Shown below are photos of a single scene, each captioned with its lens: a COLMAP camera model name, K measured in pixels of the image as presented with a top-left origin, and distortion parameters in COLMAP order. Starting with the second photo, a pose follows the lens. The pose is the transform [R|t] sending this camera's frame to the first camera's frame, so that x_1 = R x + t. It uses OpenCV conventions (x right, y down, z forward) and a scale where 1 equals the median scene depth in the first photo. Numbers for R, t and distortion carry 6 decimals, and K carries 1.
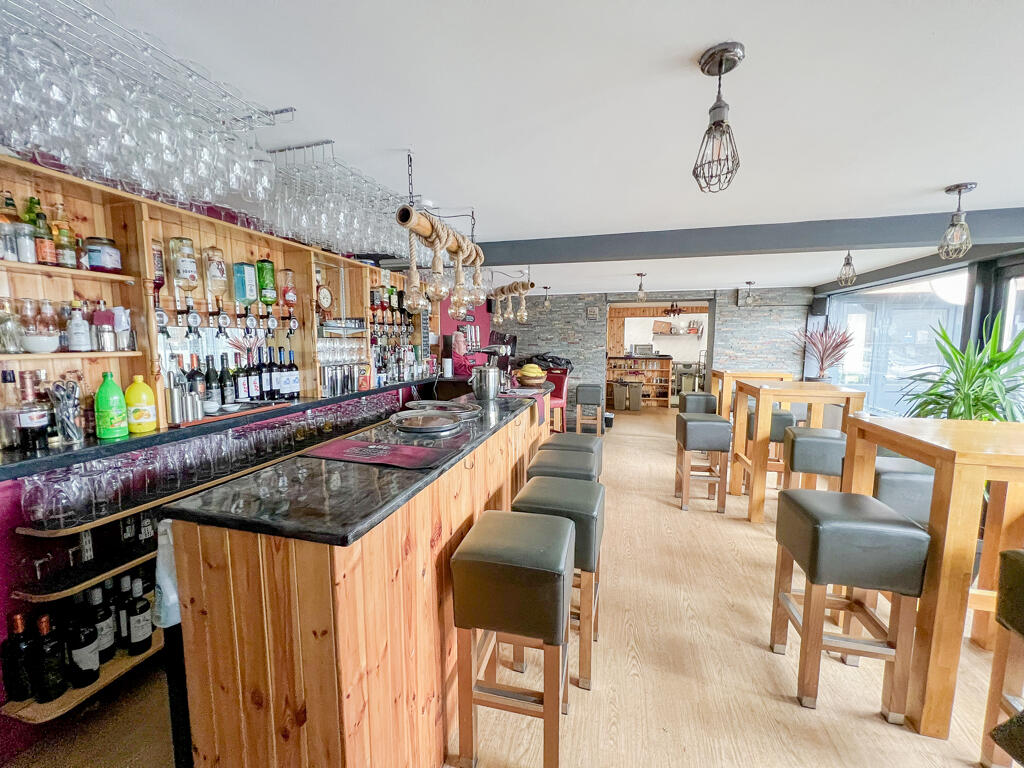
lens RADIAL K [[408.2, 0, 512.0], [0, 408.2, 384.0], [0, 0, 1]] dist [-0.000414, -0.000020]
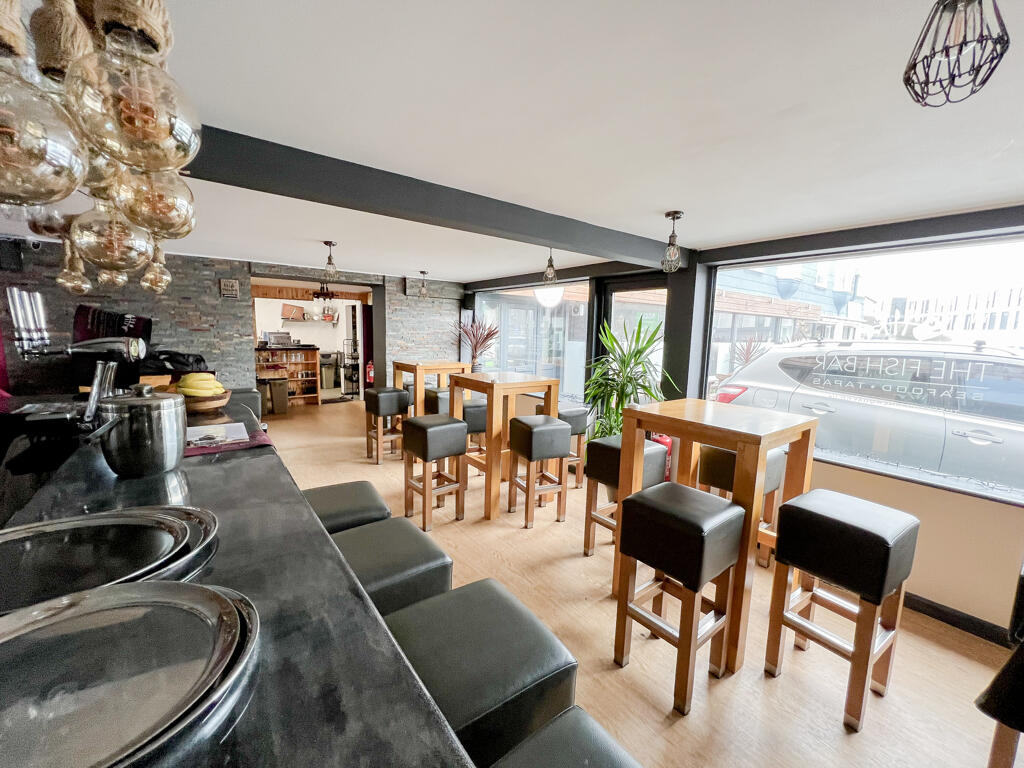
lens RADIAL K [[411.2, 0, 512.0], [0, 411.2, 384.0], [0, 0, 1]] dist [-0.000121, -0.000021]
pose [[0.623985, -0.085355, 0.776761, -0.067404], [0.060677, 0.996308, 0.060737, -0.023725], [-0.779077, 0.009233, 0.626860, 0.188342]]
